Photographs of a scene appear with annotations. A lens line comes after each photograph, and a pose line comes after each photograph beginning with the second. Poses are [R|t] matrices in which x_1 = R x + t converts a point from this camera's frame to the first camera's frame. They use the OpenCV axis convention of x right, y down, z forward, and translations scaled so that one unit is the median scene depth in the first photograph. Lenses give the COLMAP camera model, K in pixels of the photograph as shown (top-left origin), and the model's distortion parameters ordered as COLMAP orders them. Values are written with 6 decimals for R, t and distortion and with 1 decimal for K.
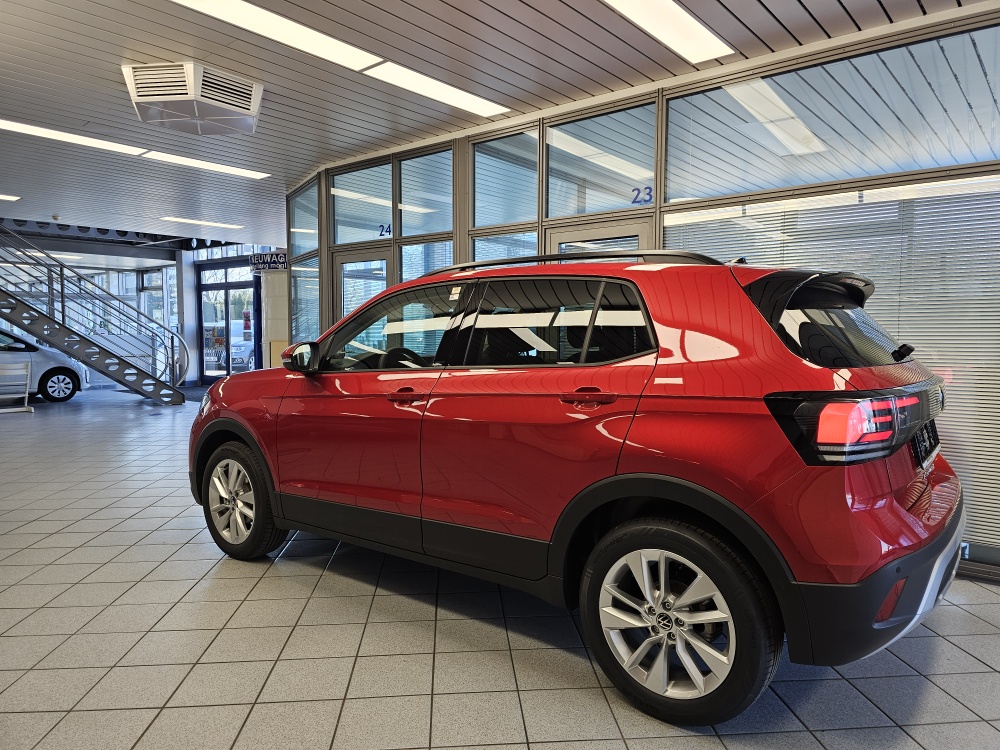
lens RADIAL K [[684.9, 0, 504.5], [0, 684.9, 360.7], [0, 0, 1]] dist [0.072667, -0.078825]
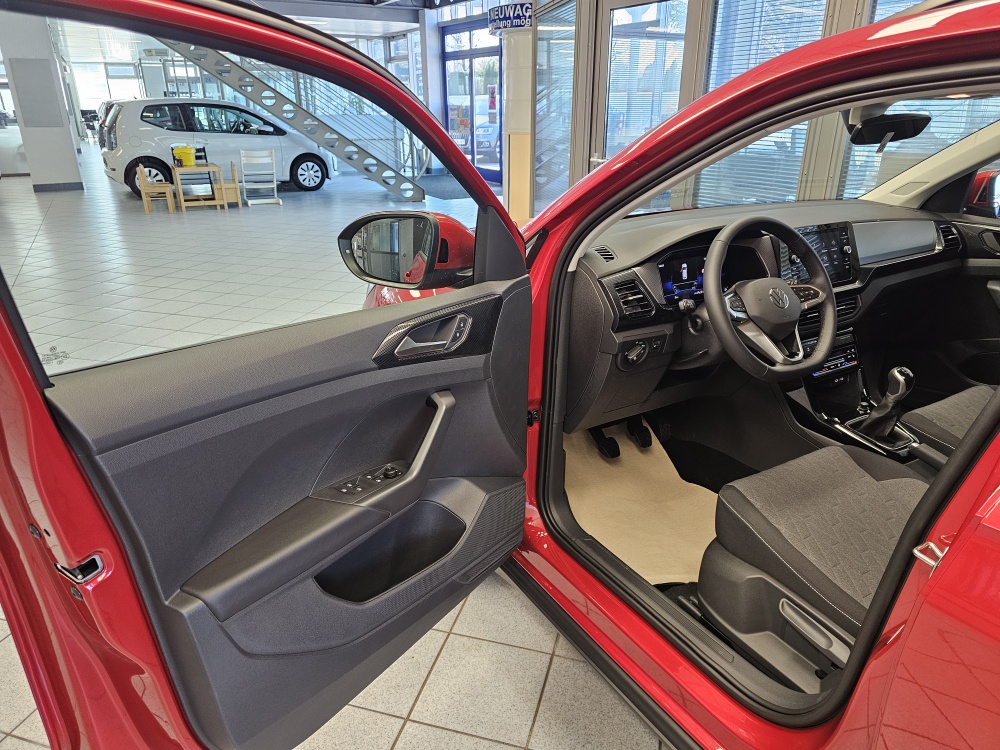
lens RADIAL K [[672.5, 0, 500.0], [0, 672.5, 375.0], [0, 0, 1]] dist [0.062514, -0.063484]
pose [[0.935277, 0.130585, -0.328945, -0.048902], [-0.013161, 0.941630, 0.336391, -0.021116], [0.353672, -0.310290, 0.882404, 0.183280]]
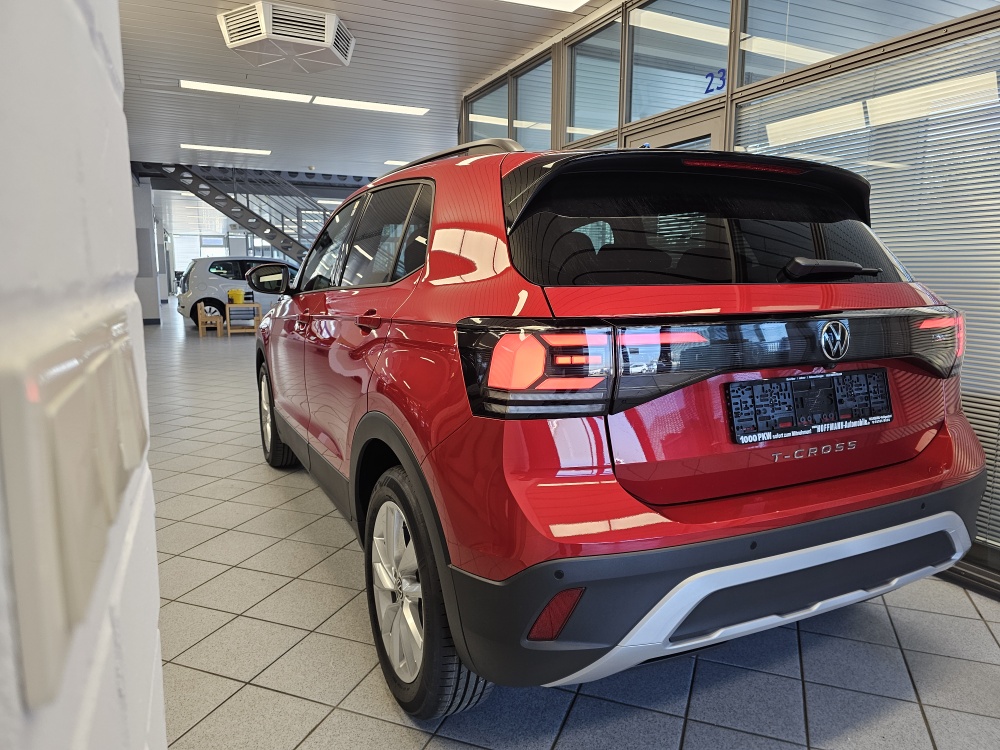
lens RADIAL K [[684.9, 0, 504.5], [0, 684.9, 360.7], [0, 0, 1]] dist [0.072667, -0.078825]
pose [[0.899952, 0.056942, -0.432255, 0.137491], [-0.019362, 0.995676, 0.090852, 0.004379], [0.435559, -0.073393, 0.897163, 0.063263]]
